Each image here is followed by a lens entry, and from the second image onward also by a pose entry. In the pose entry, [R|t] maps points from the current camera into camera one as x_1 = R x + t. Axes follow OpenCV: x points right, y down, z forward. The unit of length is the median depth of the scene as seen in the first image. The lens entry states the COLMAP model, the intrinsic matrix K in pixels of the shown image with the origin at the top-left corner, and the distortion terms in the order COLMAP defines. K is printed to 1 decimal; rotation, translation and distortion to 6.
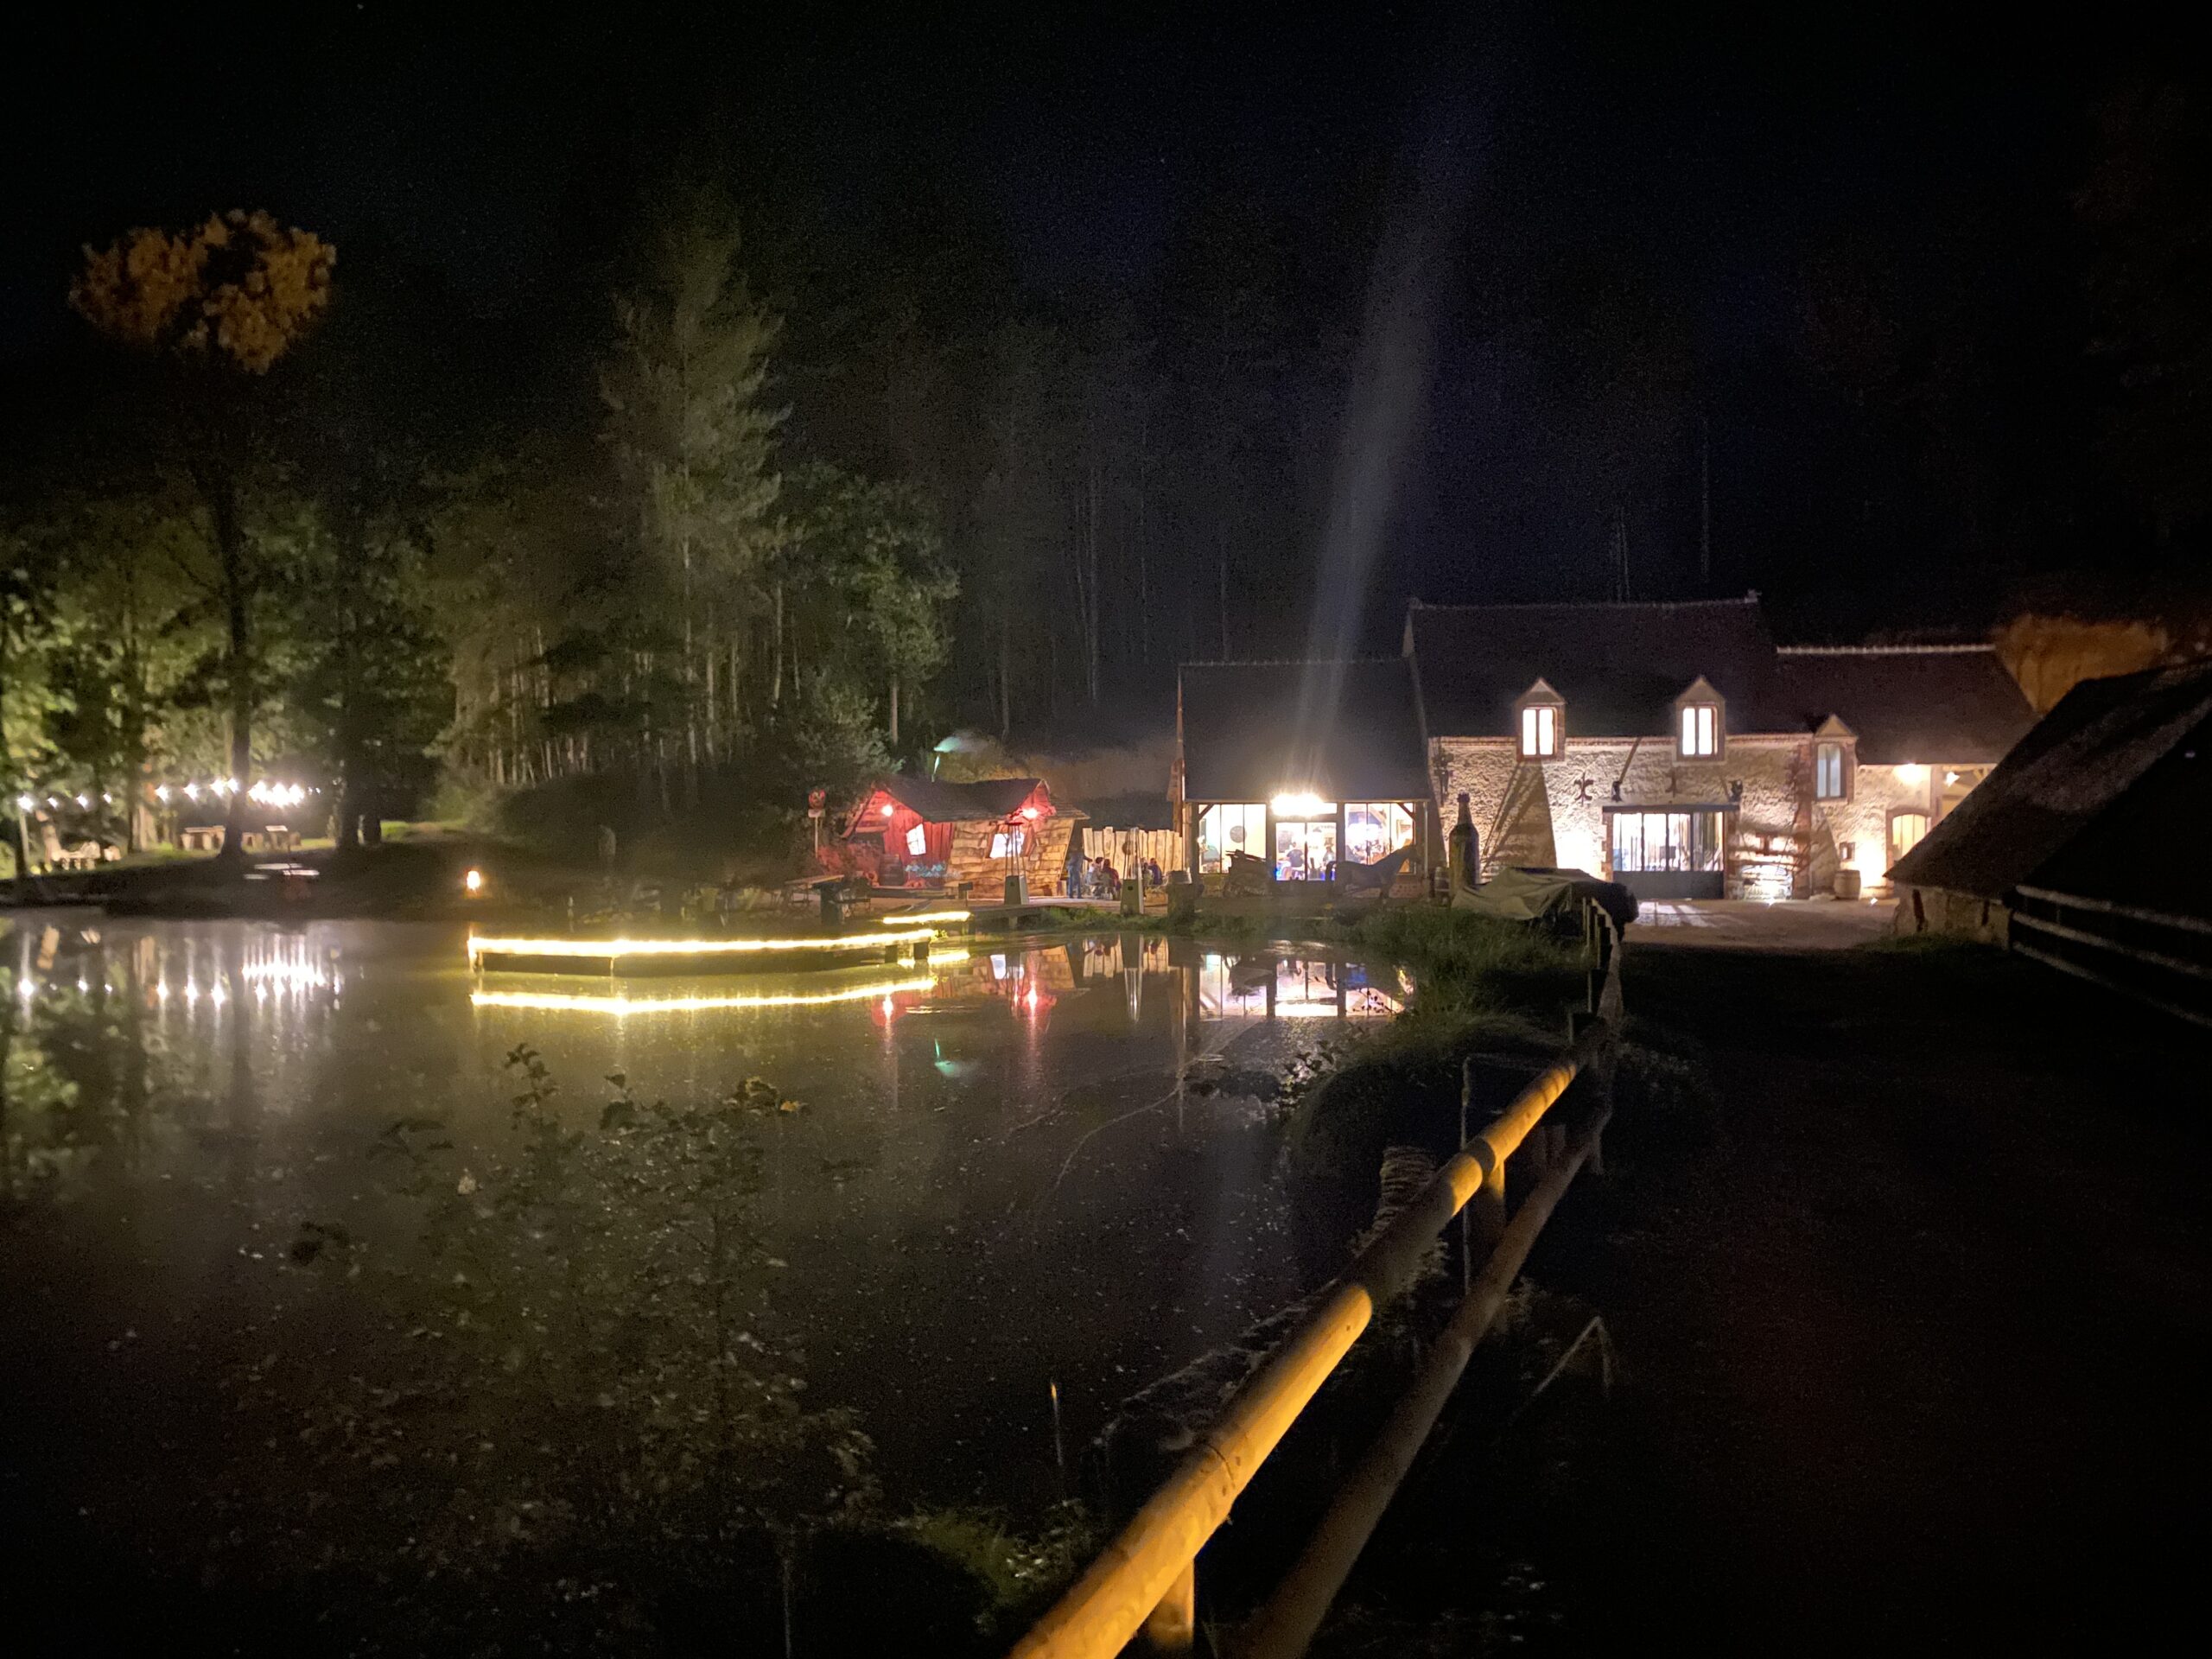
lens RADIAL K [[1709.9, 0, 1105.6], [0, 1709.9, 830.1], [0, 0, 1]] dist [0.037738, 0.001904]
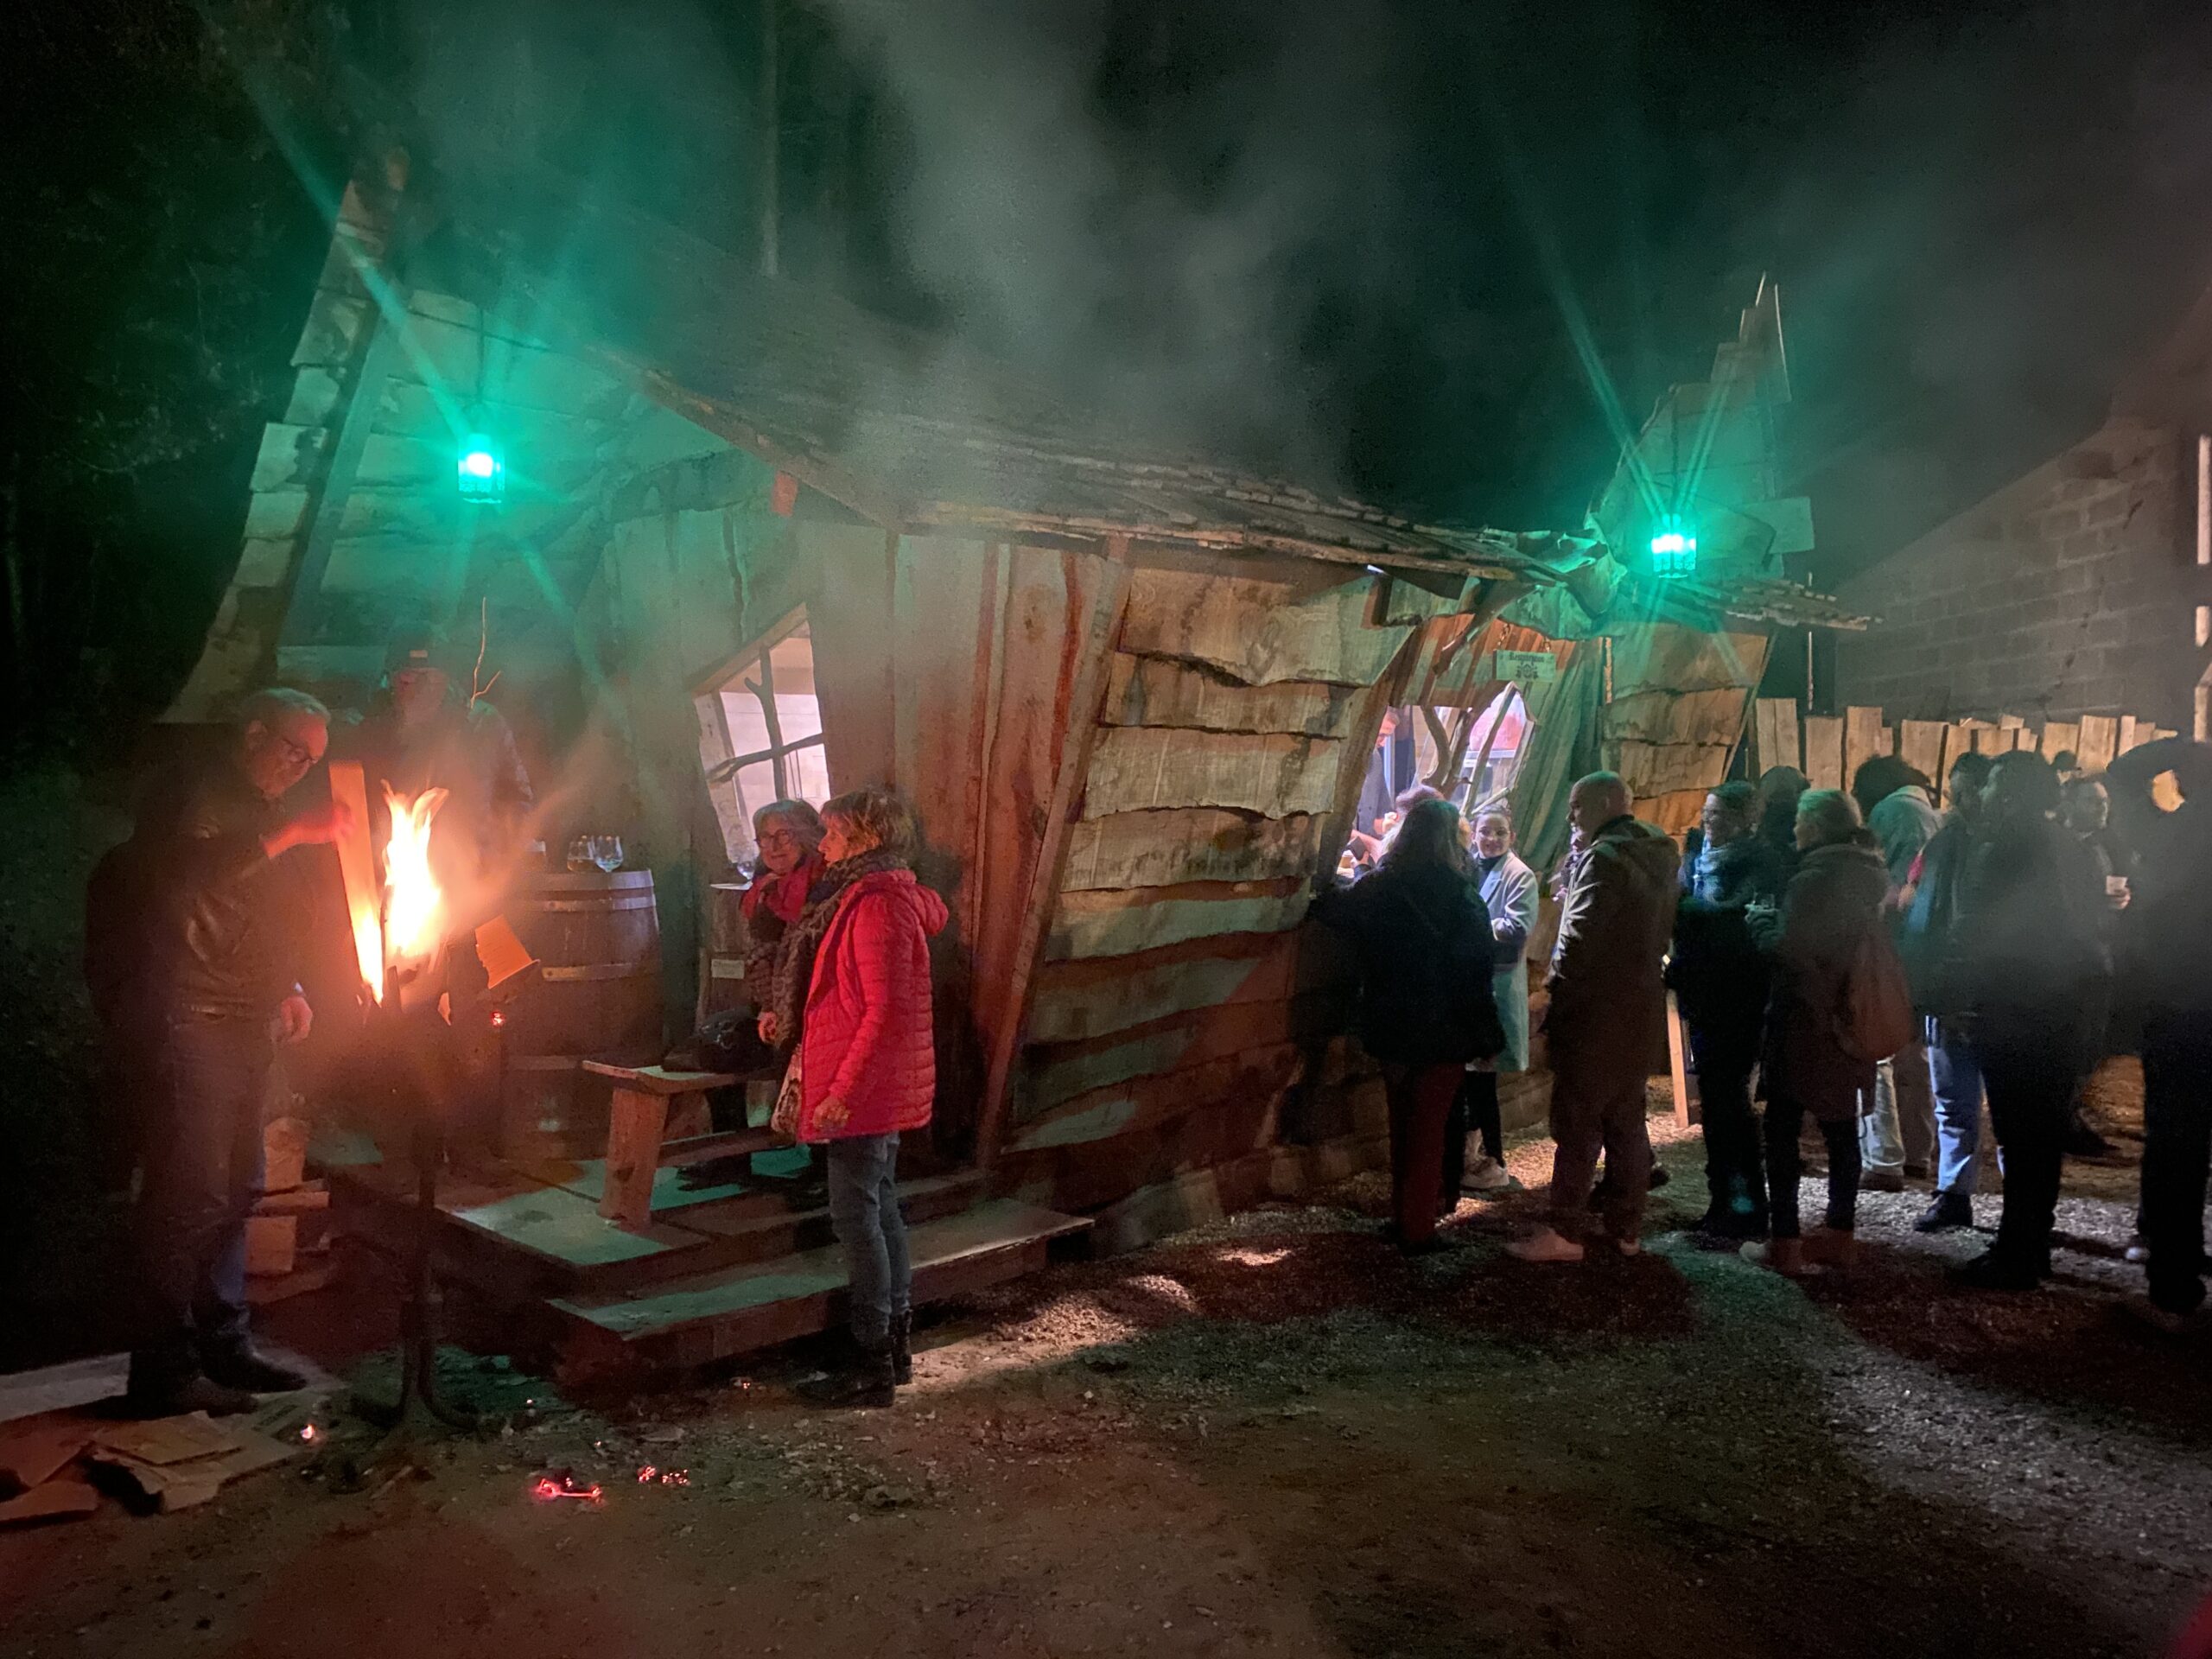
lens RADIAL K [[1709.9, 0, 1106.8], [0, 1709.9, 822.5], [0, 0, 1]] dist [0.037738, 0.001904]
pose [[0.999984, 0.005620, -0.000548, -0.085790], [-0.005606, 0.999710, 0.023437, 0.008313], [0.000680, -0.023433, 0.999725, 0.878089]]
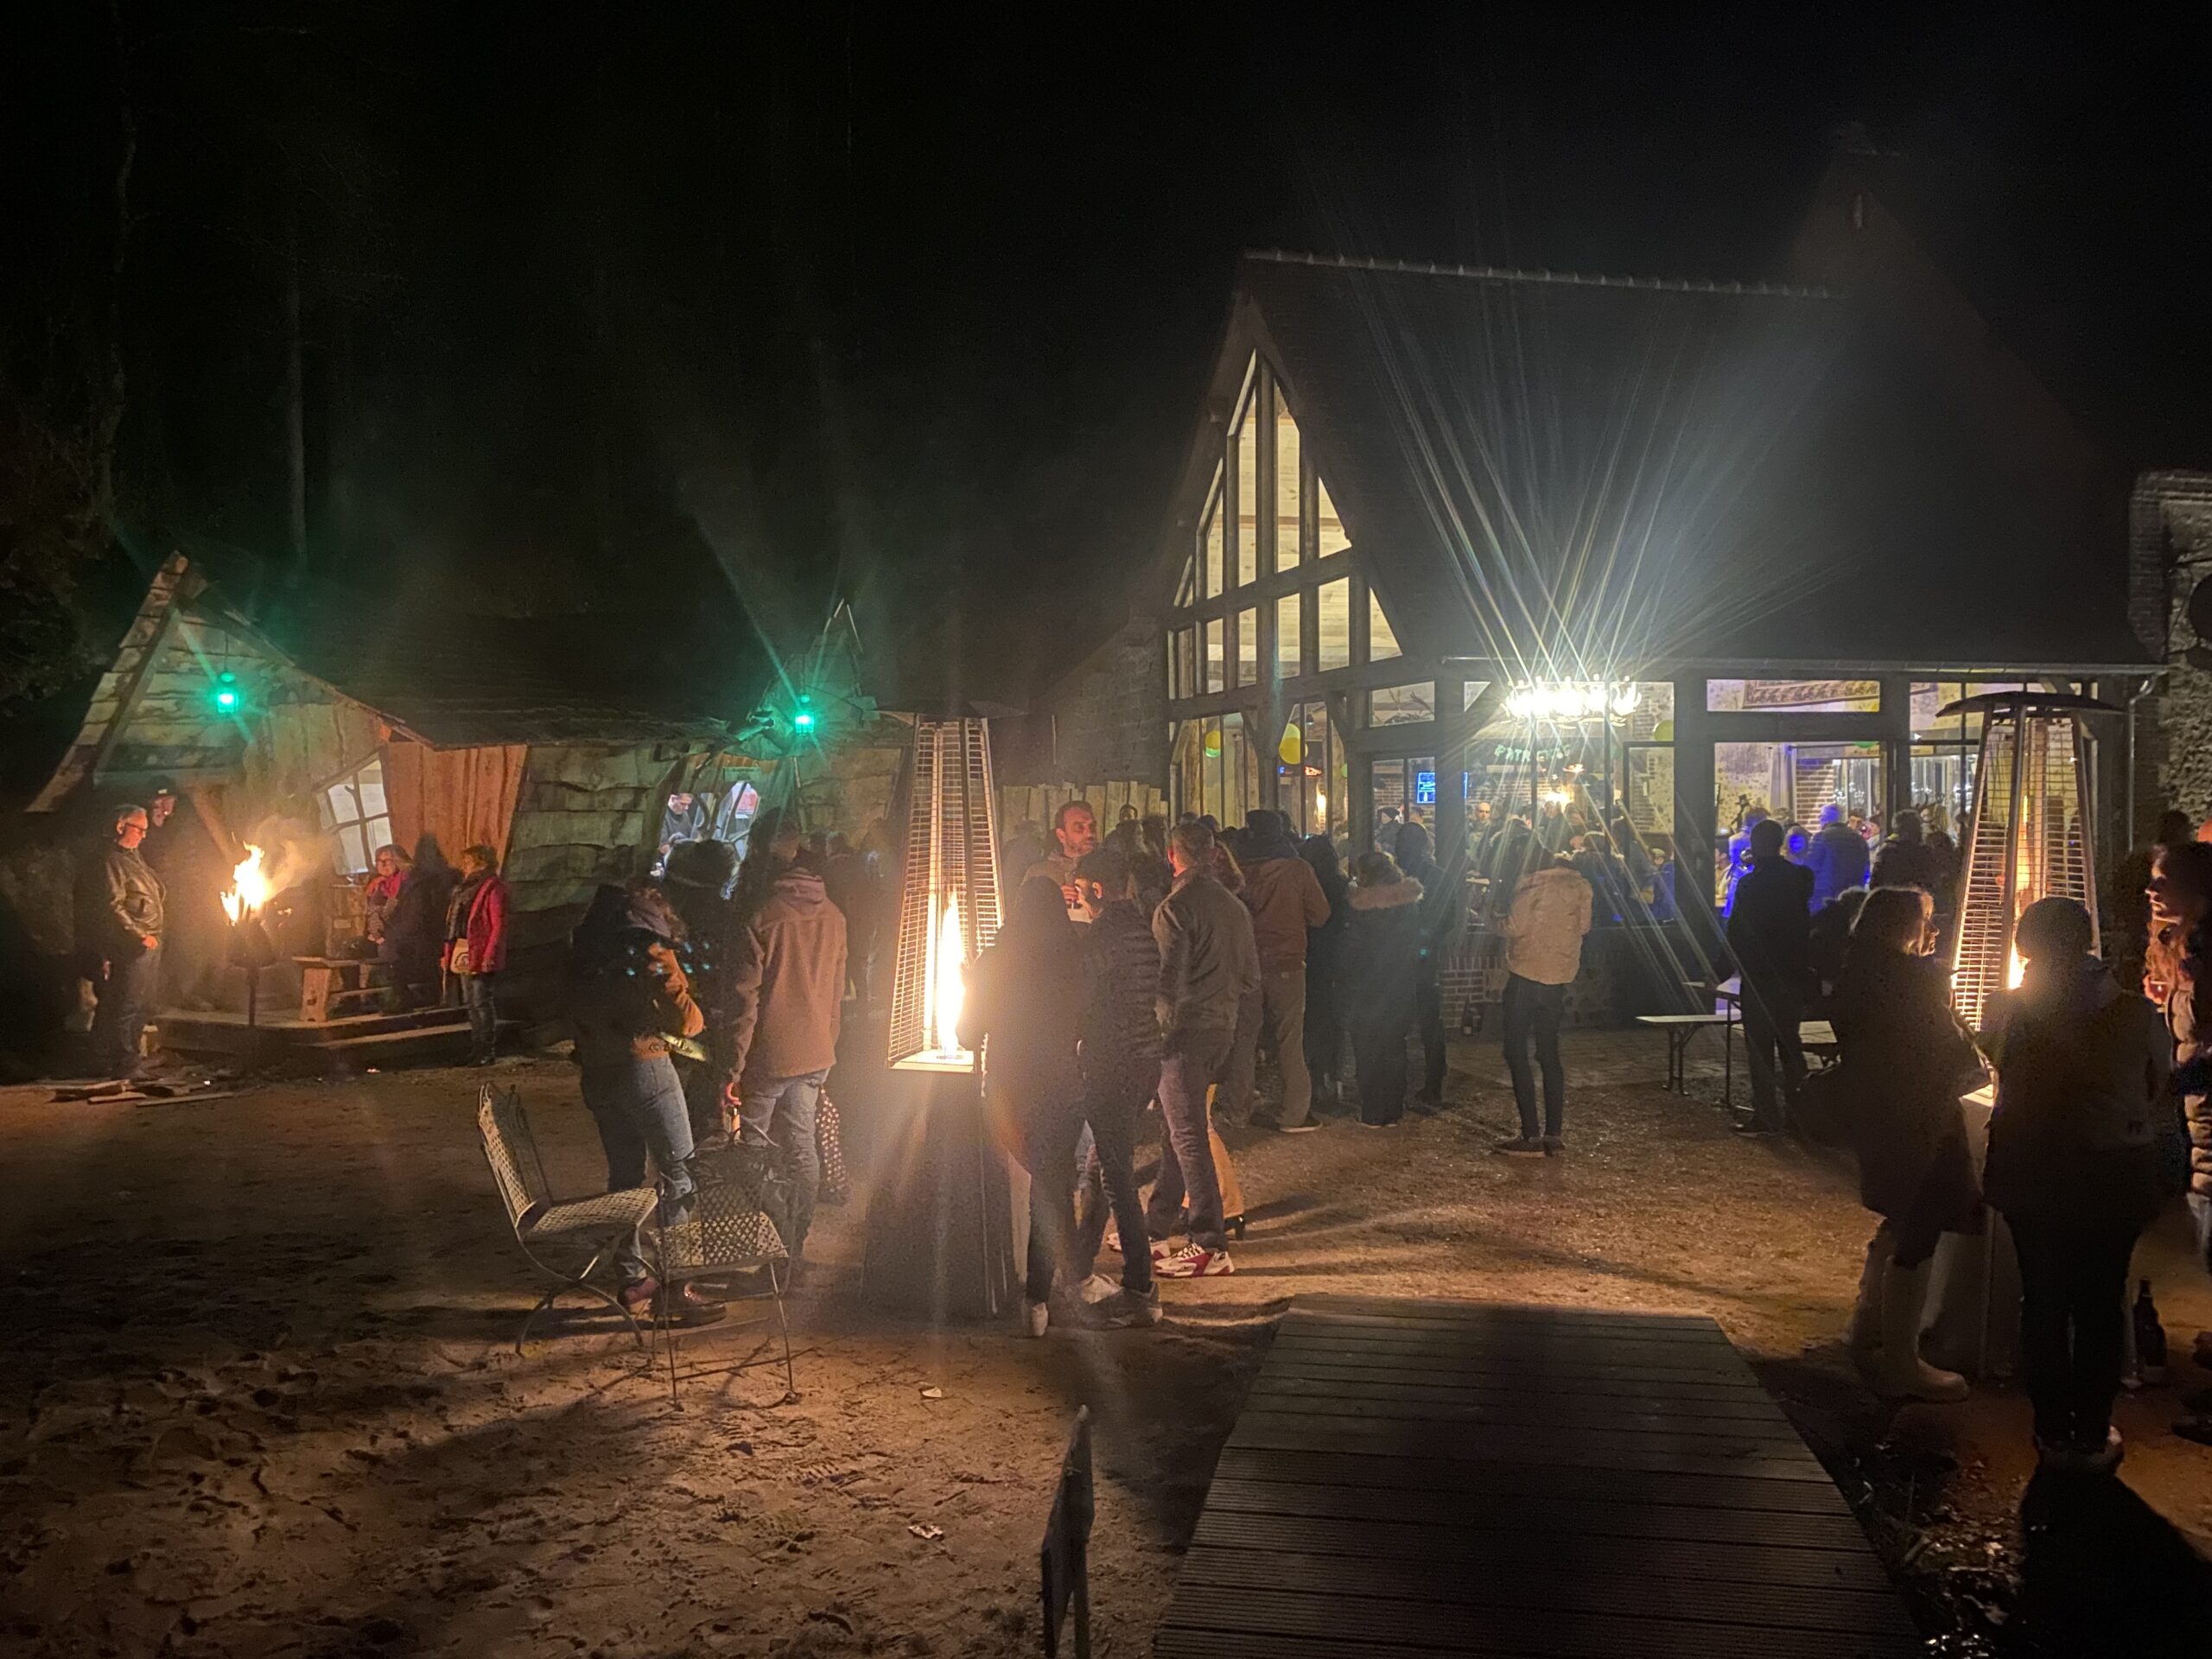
lens RADIAL K [[1709.9, 0, 1102.6], [0, 1709.9, 837.4], [0, 0, 1]] dist [0.037738, 0.001904]
pose [[0.965154, -0.012649, 0.261378, -0.069923], [0.006893, 0.999713, 0.022926, 0.003475], [-0.261593, -0.020325, 0.964964, 0.720597]]
